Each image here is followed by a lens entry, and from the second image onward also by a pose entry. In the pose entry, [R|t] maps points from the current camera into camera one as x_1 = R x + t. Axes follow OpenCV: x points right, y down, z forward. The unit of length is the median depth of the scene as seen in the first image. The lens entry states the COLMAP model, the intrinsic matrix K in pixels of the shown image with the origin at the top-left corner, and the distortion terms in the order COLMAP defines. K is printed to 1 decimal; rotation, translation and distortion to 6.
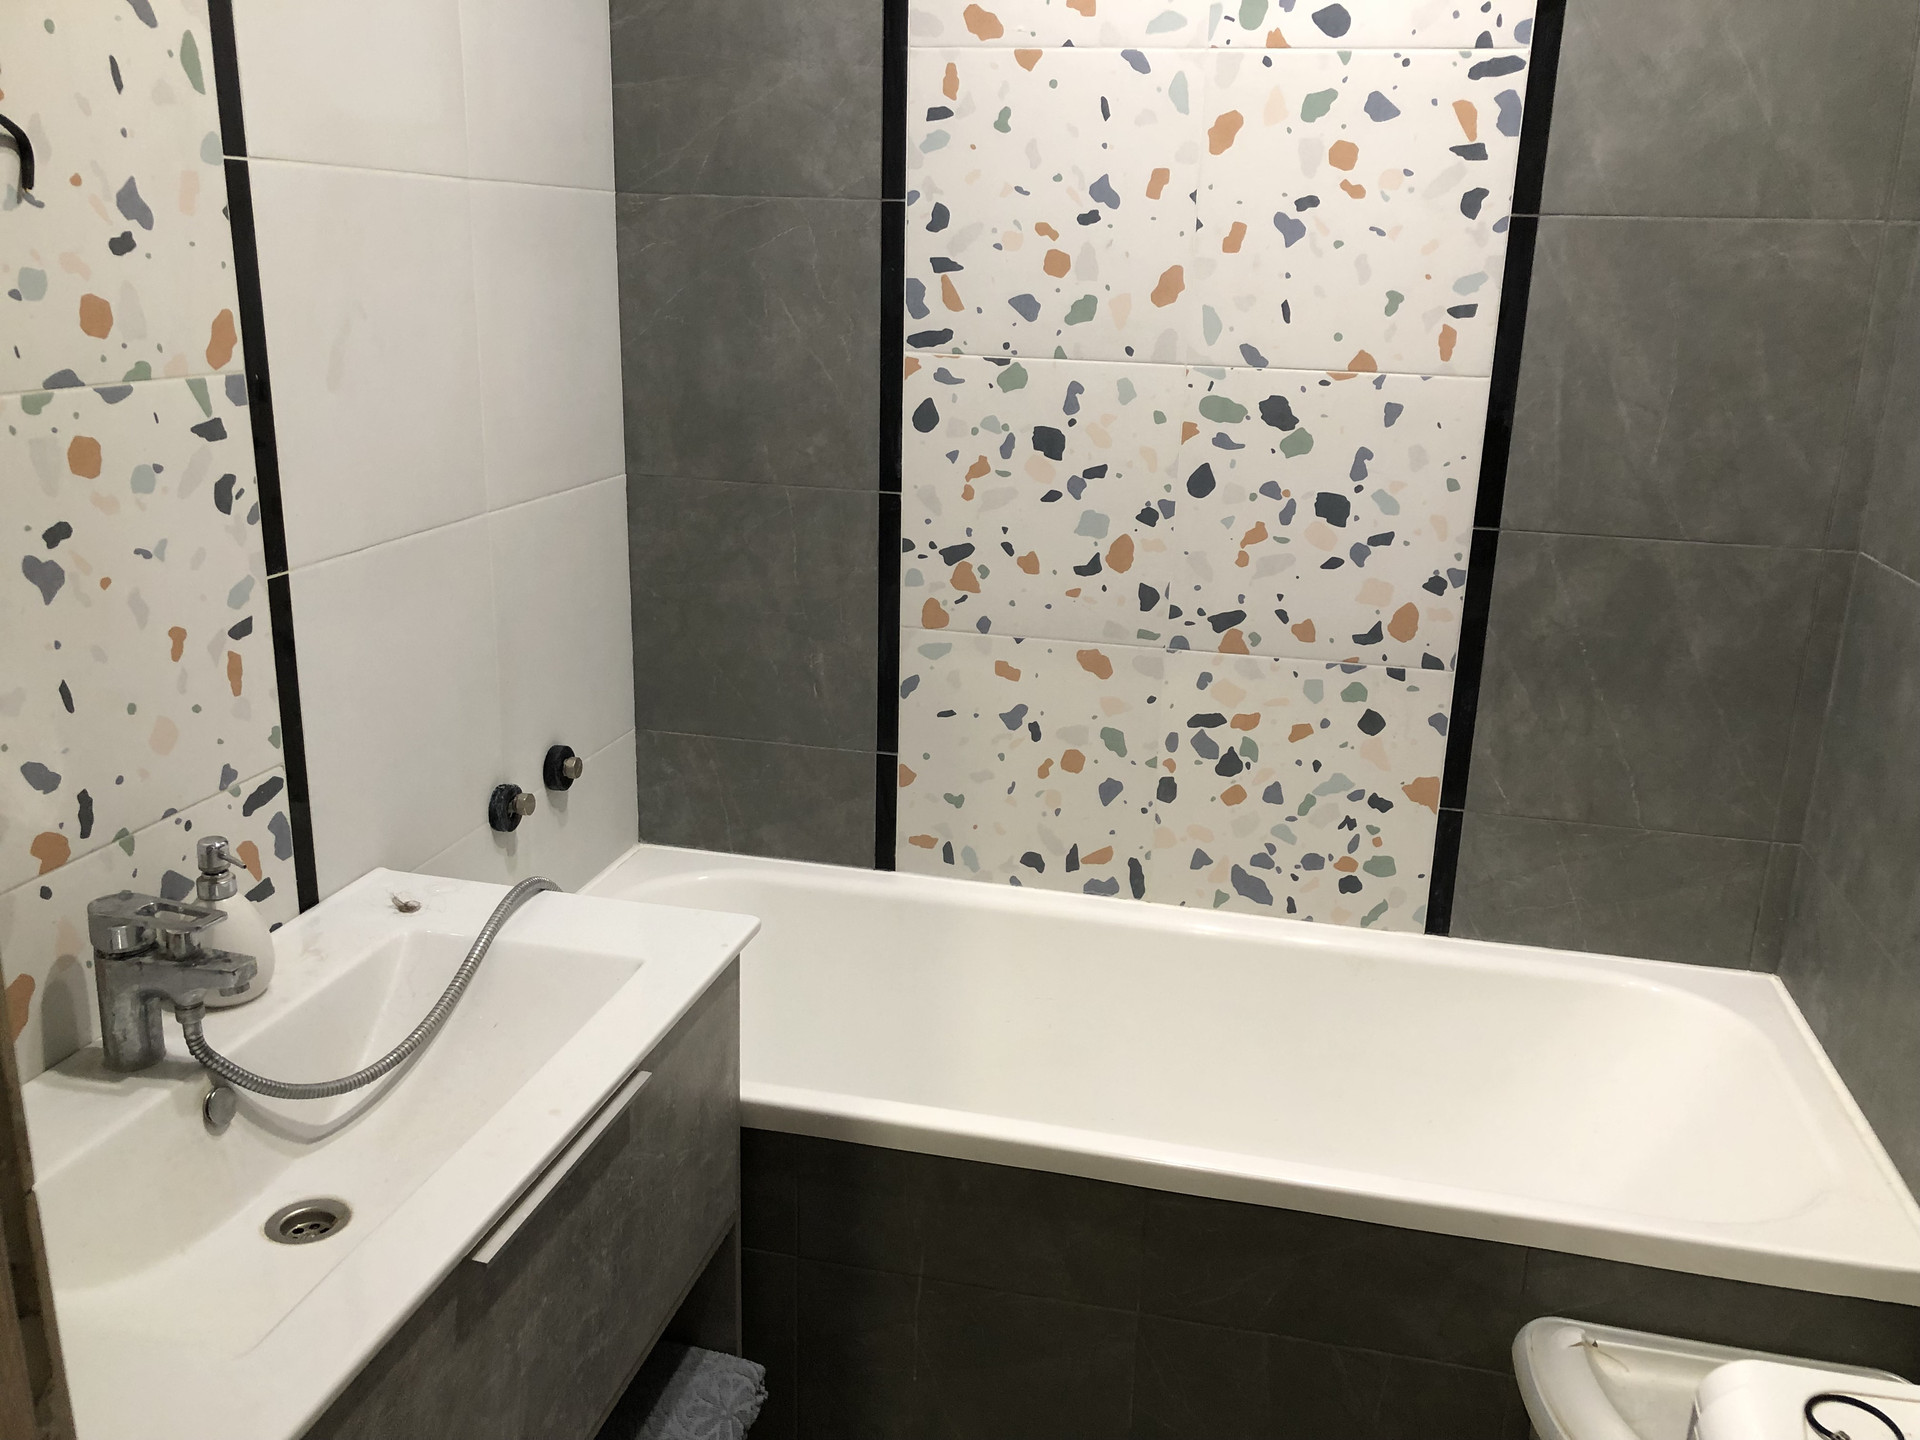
lens RADIAL K [[1576.6, 0, 954.5], [0, 1576.6, 716.7], [0, 0, 1]] dist [0.041045, -0.049057]
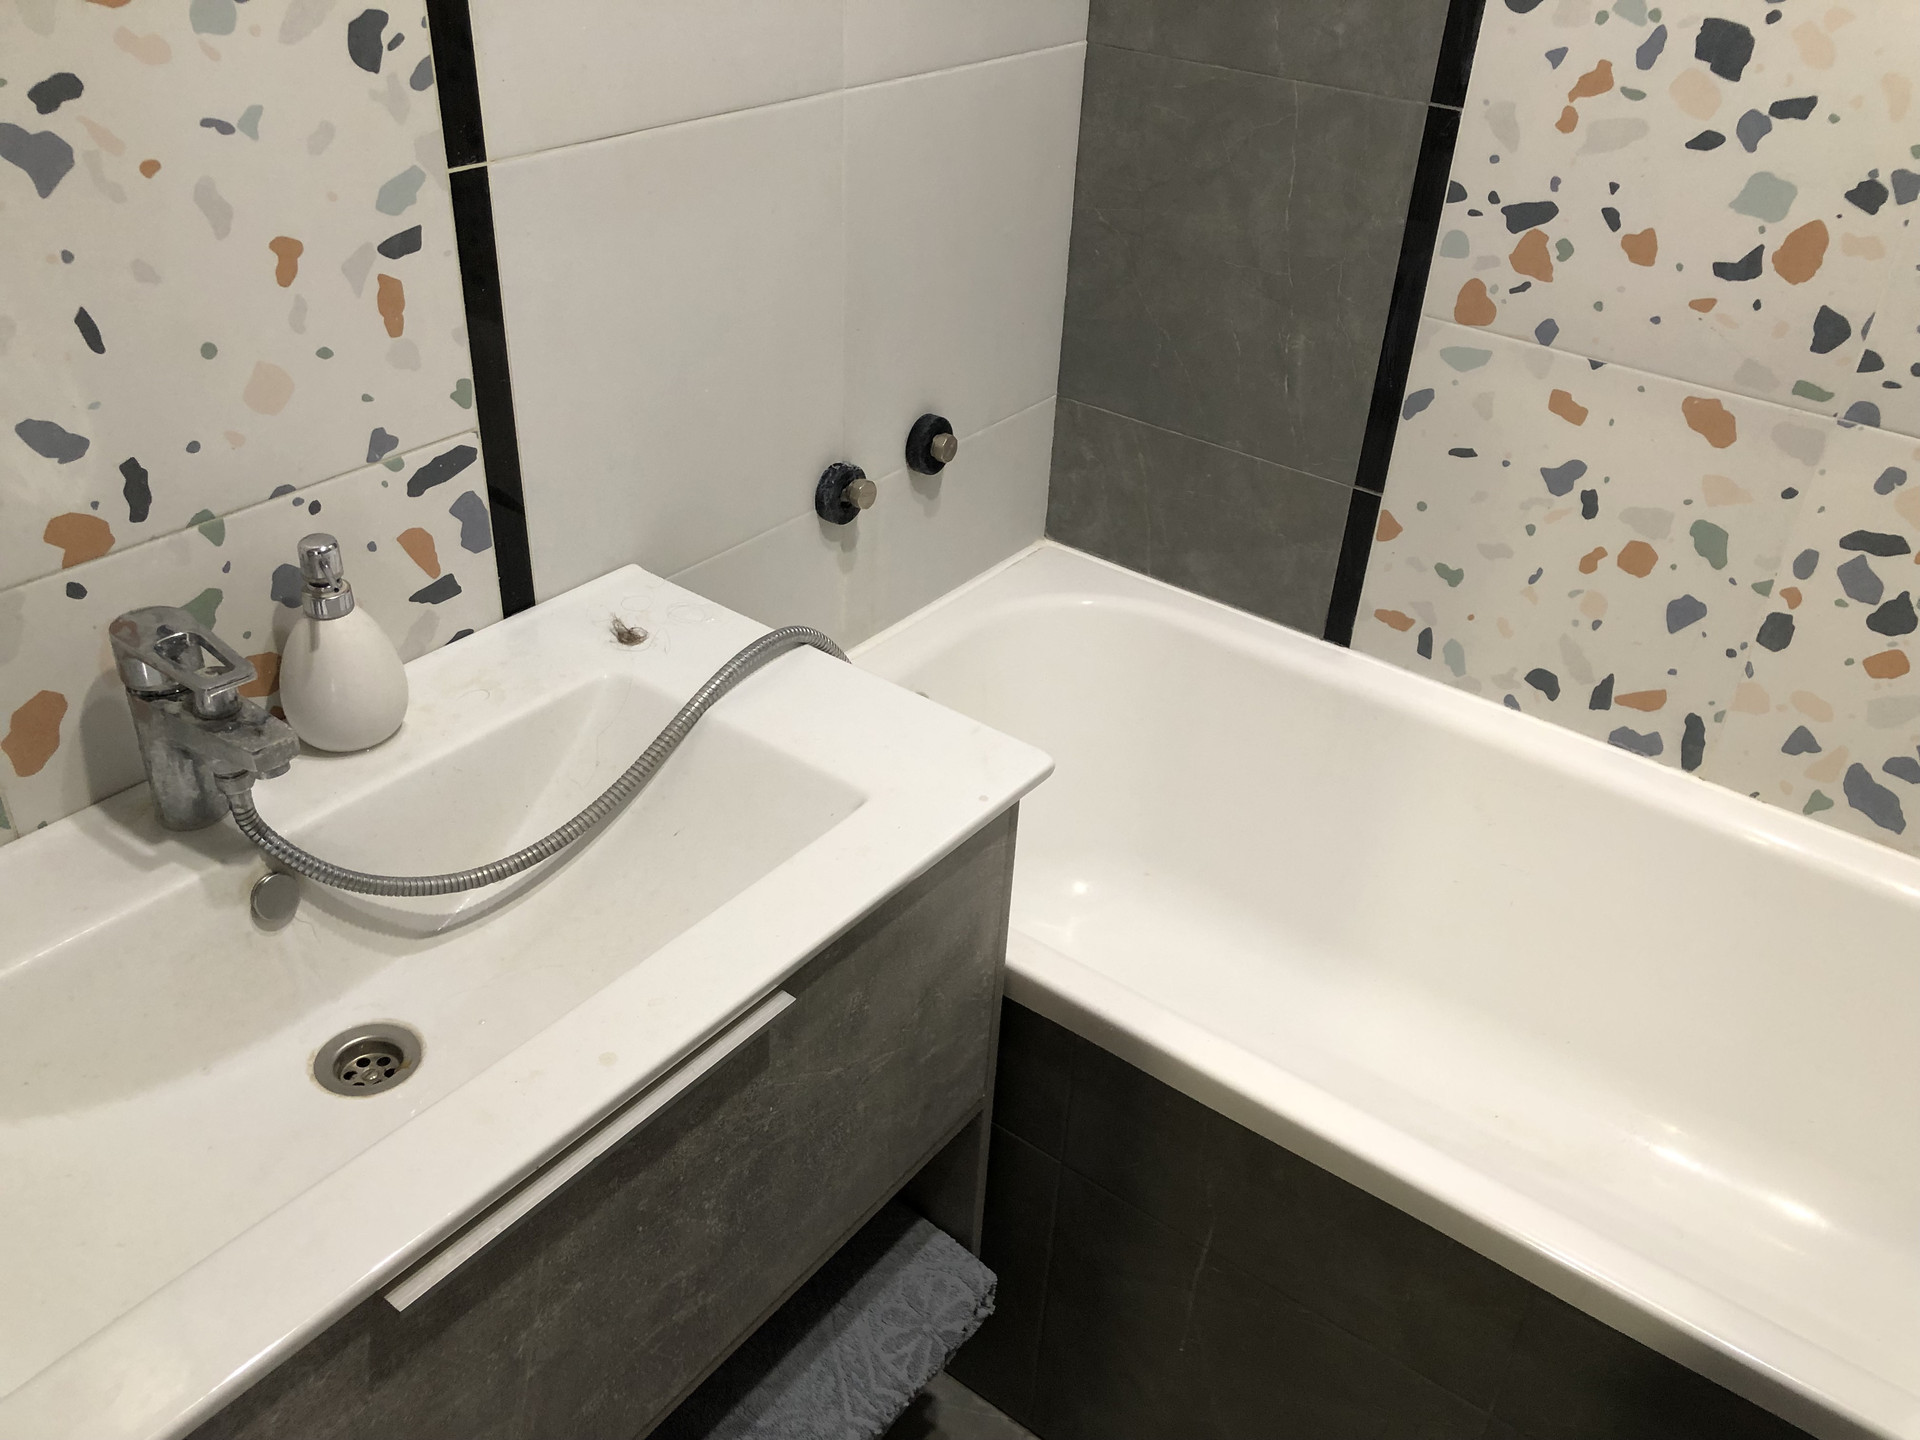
lens RADIAL K [[1576.6, 0, 966.3], [0, 1576.6, 720.9], [0, 0, 1]] dist [0.041045, -0.049057]
pose [[0.919708, 0.227076, -0.320272, 0.051870], [-0.134176, 0.948442, 0.287150, -0.072010], [0.368964, -0.221122, 0.902757, 0.314703]]
